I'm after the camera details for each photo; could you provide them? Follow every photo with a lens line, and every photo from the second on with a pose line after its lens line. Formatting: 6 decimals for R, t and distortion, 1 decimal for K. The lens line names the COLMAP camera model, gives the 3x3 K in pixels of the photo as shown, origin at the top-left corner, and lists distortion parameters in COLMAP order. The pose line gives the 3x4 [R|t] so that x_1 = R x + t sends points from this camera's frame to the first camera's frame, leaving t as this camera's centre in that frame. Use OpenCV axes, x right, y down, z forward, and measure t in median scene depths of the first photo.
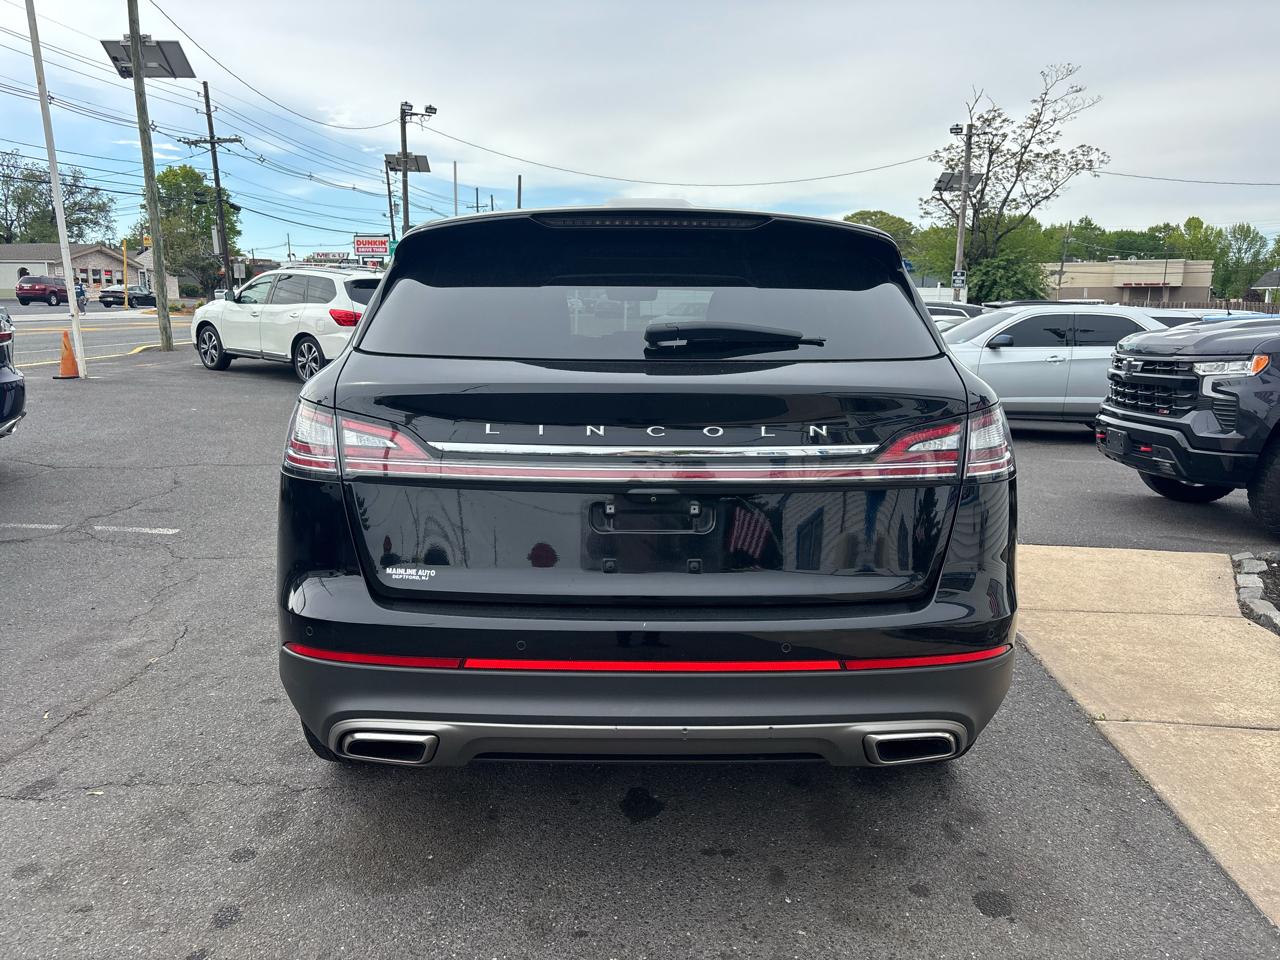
lens RADIAL K [[964.7, 0, 637.3], [0, 964.7, 489.4], [0, 0, 1]] dist [0.051622, -0.052427]
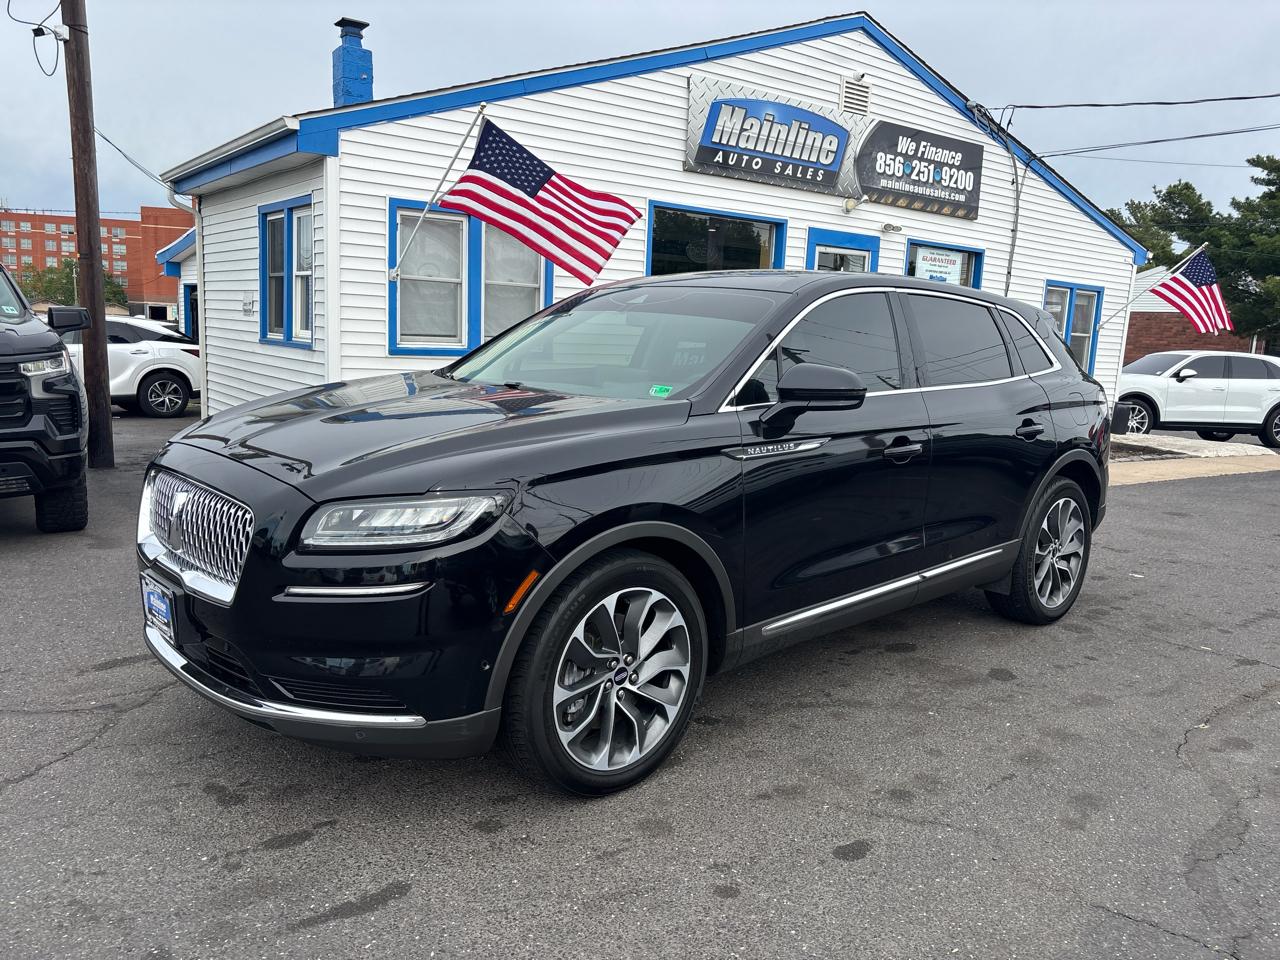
lens RADIAL K [[964.7, 0, 642.5], [0, 964.7, 473.2], [0, 0, 1]] dist [0.051622, -0.052427]
pose [[-0.659486, -0.149147, 0.736772, -0.092966], [0.093342, 0.956286, 0.277135, -0.044578], [-0.745899, 0.251539, -0.616736, 0.224931]]
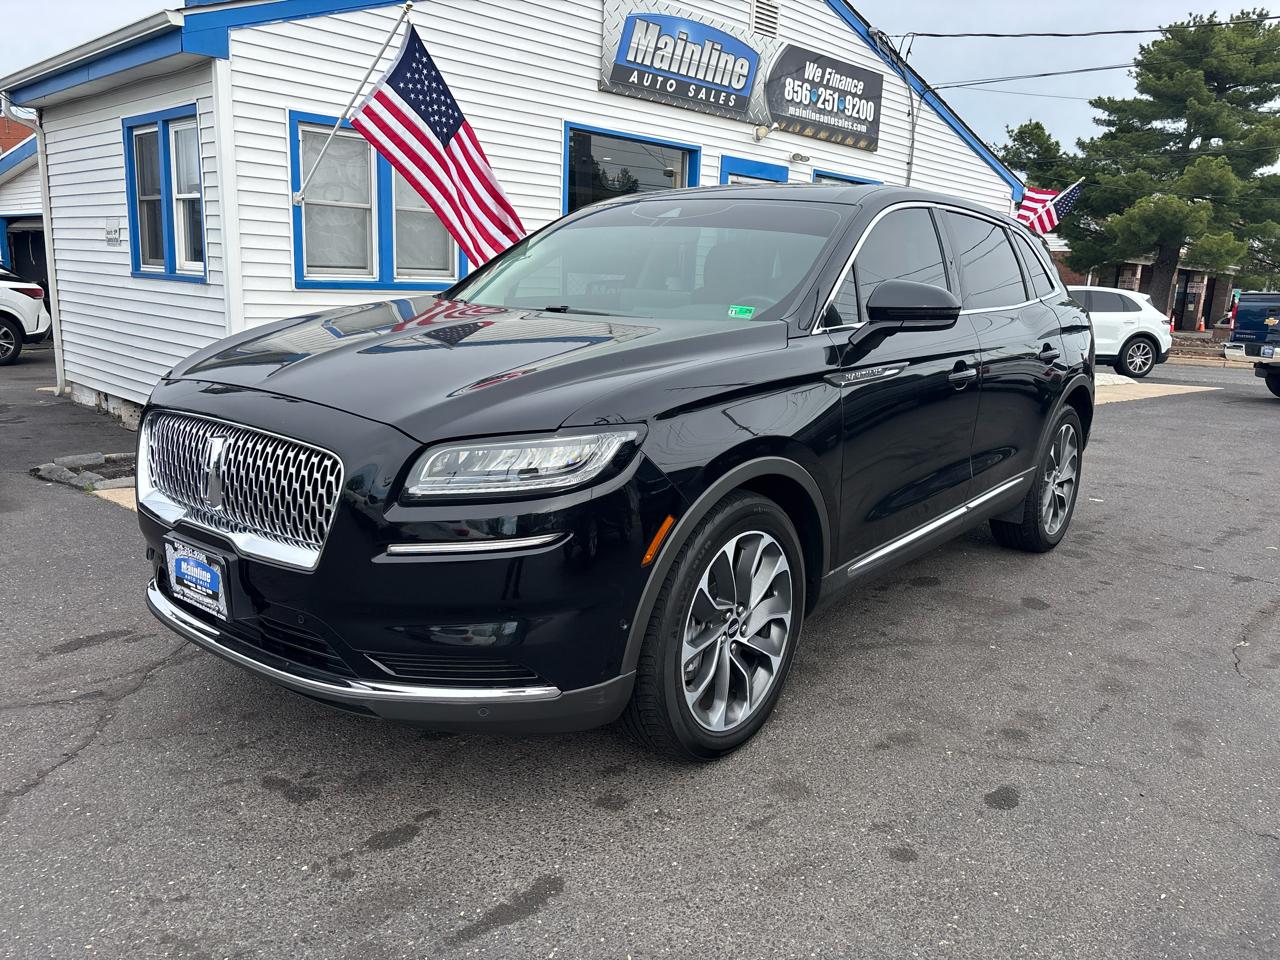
lens RADIAL K [[964.7, 0, 633.9], [0, 964.7, 485.1], [0, 0, 1]] dist [0.051622, -0.052427]
pose [[-0.761859, -0.176671, 0.623184, -0.070628], [0.075234, 0.931439, 0.356035, -0.042634], [-0.643359, 0.318133, -0.696333, 0.233847]]
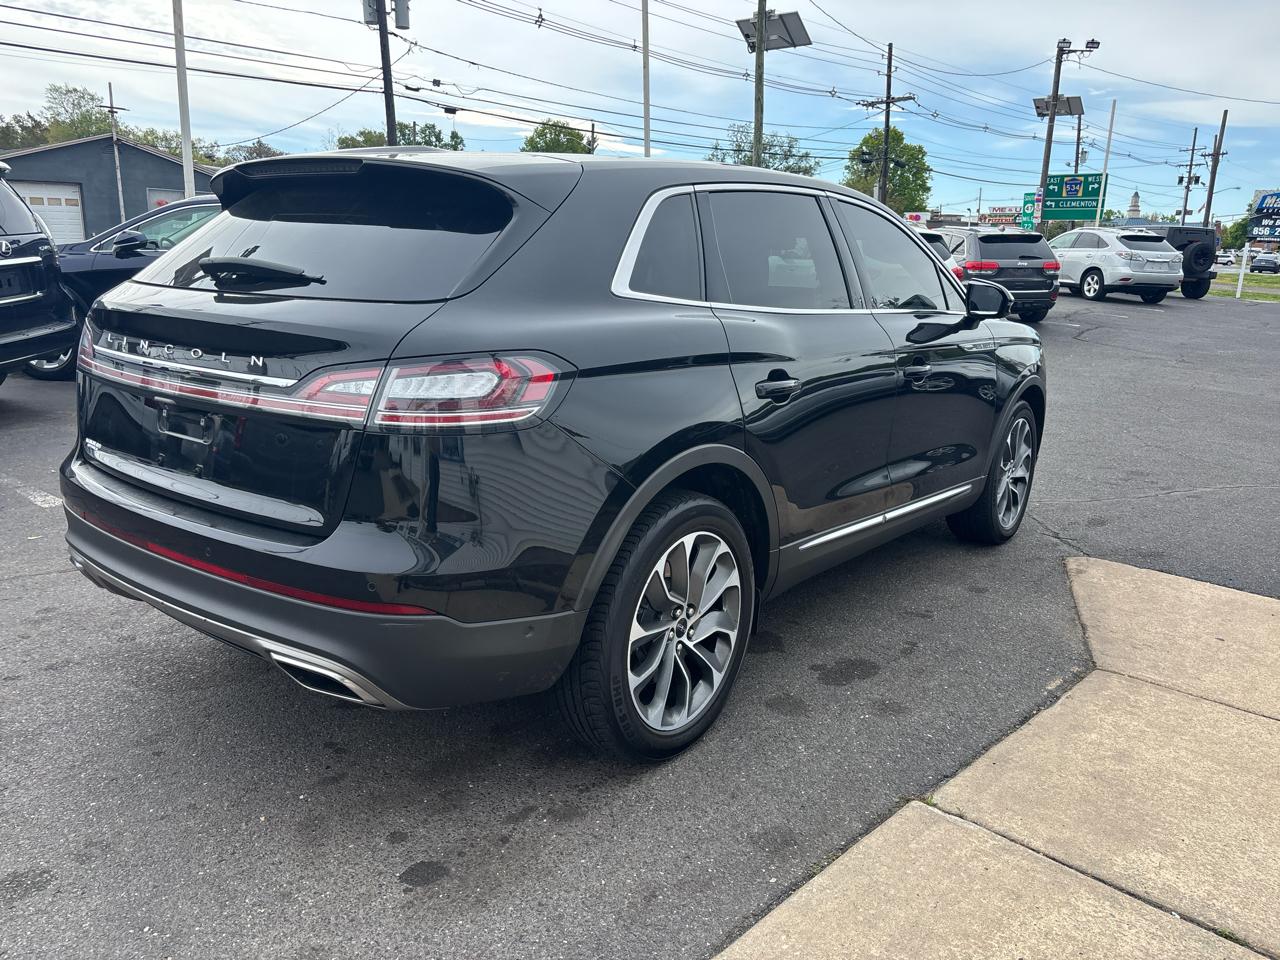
lens RADIAL K [[964.7, 0, 631.4], [0, 964.7, 486.2], [0, 0, 1]] dist [0.051622, -0.052427]
pose [[0.776687, 0.159060, -0.609473, 0.072840], [-0.134804, 0.987147, 0.085837, -0.004449], [0.615293, 0.015491, 0.788146, 0.025126]]
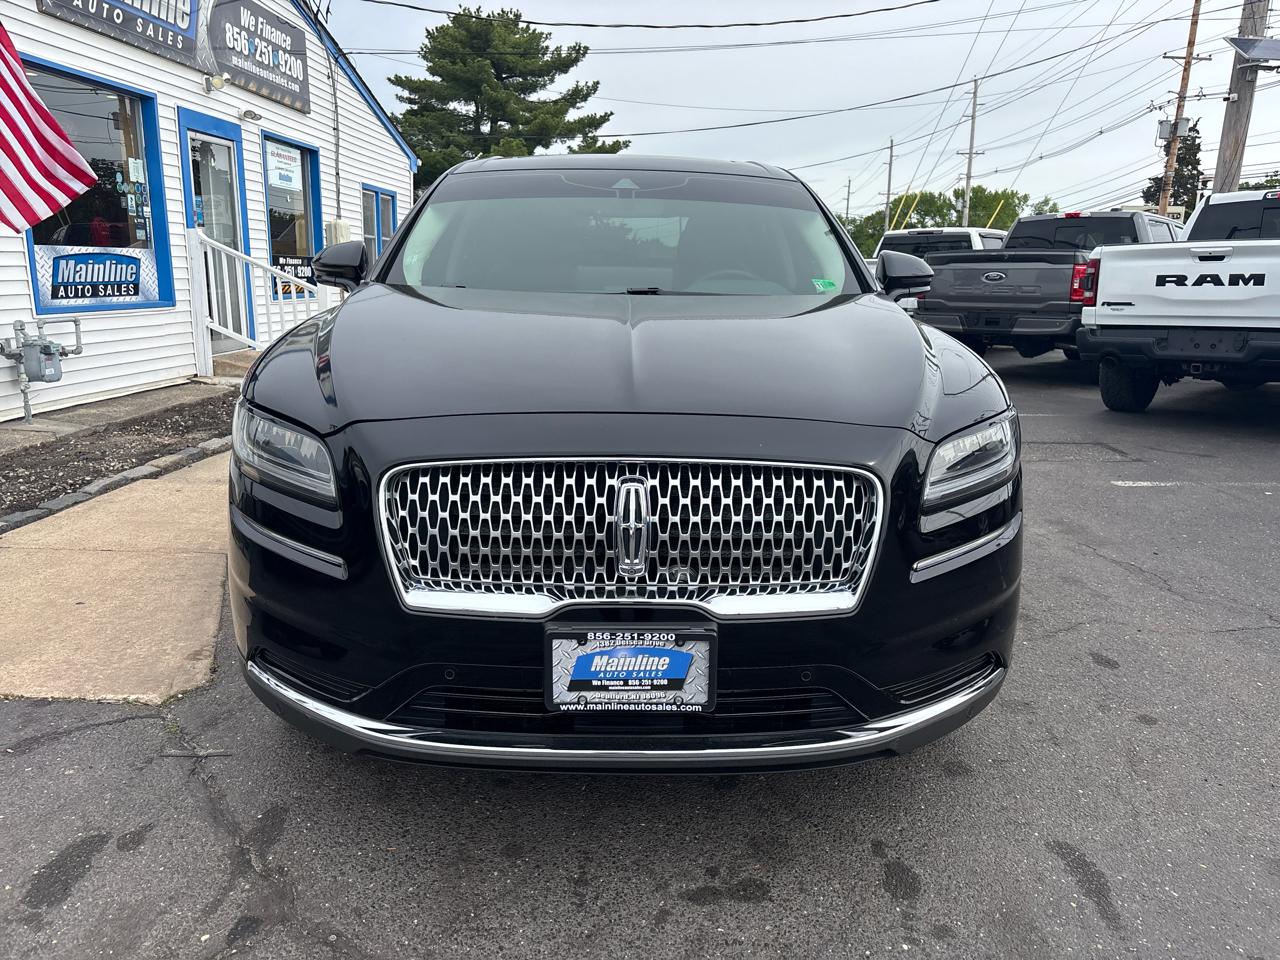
lens RADIAL K [[964.7, 0, 629.6], [0, 964.7, 486.1], [0, 0, 1]] dist [0.051622, -0.052427]
pose [[-0.999618, -0.026625, -0.007378, -0.000776], [-0.027343, 0.915037, 0.402441, -0.044023], [-0.003964, 0.402489, -0.915416, 0.251858]]
